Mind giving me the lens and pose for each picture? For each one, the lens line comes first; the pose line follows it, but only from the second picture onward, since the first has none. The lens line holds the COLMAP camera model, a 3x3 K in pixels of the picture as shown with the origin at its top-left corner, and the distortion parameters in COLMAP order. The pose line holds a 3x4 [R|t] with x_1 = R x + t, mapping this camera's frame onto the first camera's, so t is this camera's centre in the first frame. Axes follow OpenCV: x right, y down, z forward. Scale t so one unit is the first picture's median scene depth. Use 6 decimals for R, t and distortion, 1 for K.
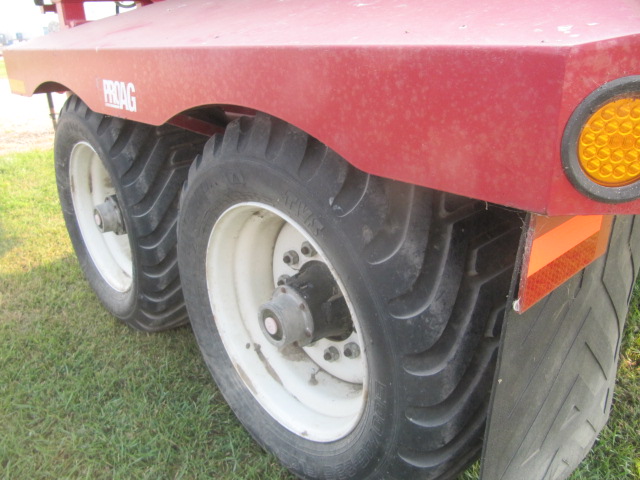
lens RADIAL K [[523.1, 0, 318.3], [0, 523.1, 237.7], [0, 0, 1]] dist [-0.042932, 0.005493]
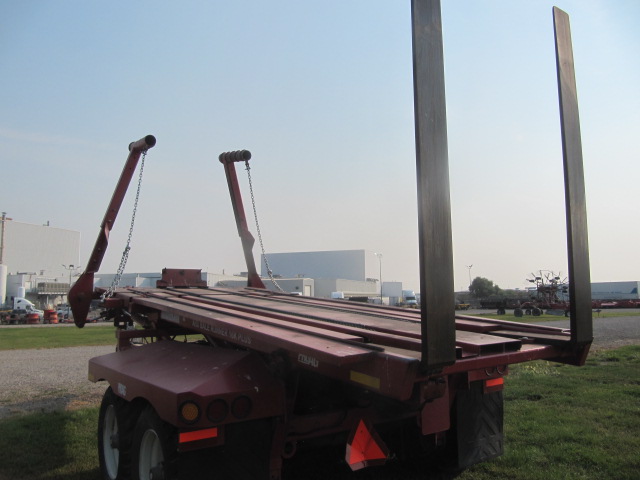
lens RADIAL K [[523.1, 0, 318.3], [0, 523.1, 237.7], [0, 0, 1]] dist [-0.042932, 0.005493]
pose [[0.991344, -0.007631, -0.131071, 0.550614], [-0.056032, 0.878239, -0.474928, 0.145199], [0.118736, 0.478161, 0.870209, -0.899231]]
